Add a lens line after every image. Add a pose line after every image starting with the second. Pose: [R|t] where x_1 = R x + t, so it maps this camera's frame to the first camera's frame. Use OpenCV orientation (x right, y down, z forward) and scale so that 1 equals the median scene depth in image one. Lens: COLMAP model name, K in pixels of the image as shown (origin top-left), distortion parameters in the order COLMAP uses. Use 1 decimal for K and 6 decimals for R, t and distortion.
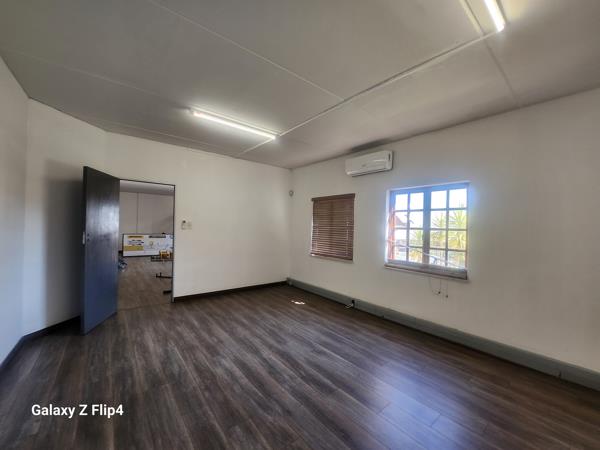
lens RADIAL K [[241.6, 0, 299.2], [0, 241.6, 225.5], [0, 0, 1]] dist [-0.012106, -0.001187]
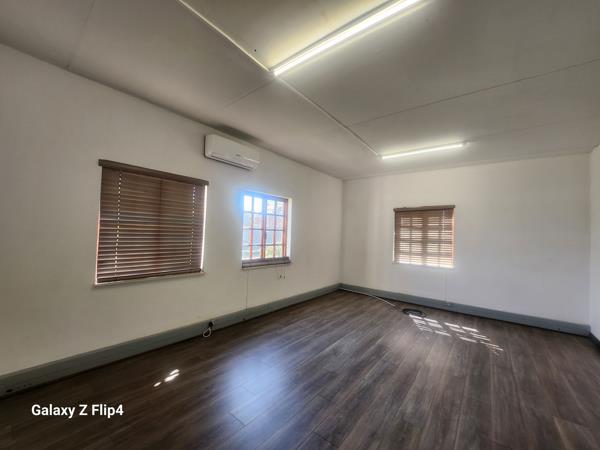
lens RADIAL K [[241.6, 0, 299.7], [0, 241.6, 226.8], [0, 0, 1]] dist [-0.012106, -0.001187]
pose [[-0.226550, -0.011554, 0.973931, -0.739394], [-0.046709, 0.998908, 0.000985, -0.008755], [-0.972879, -0.045268, -0.226843, 1.166999]]
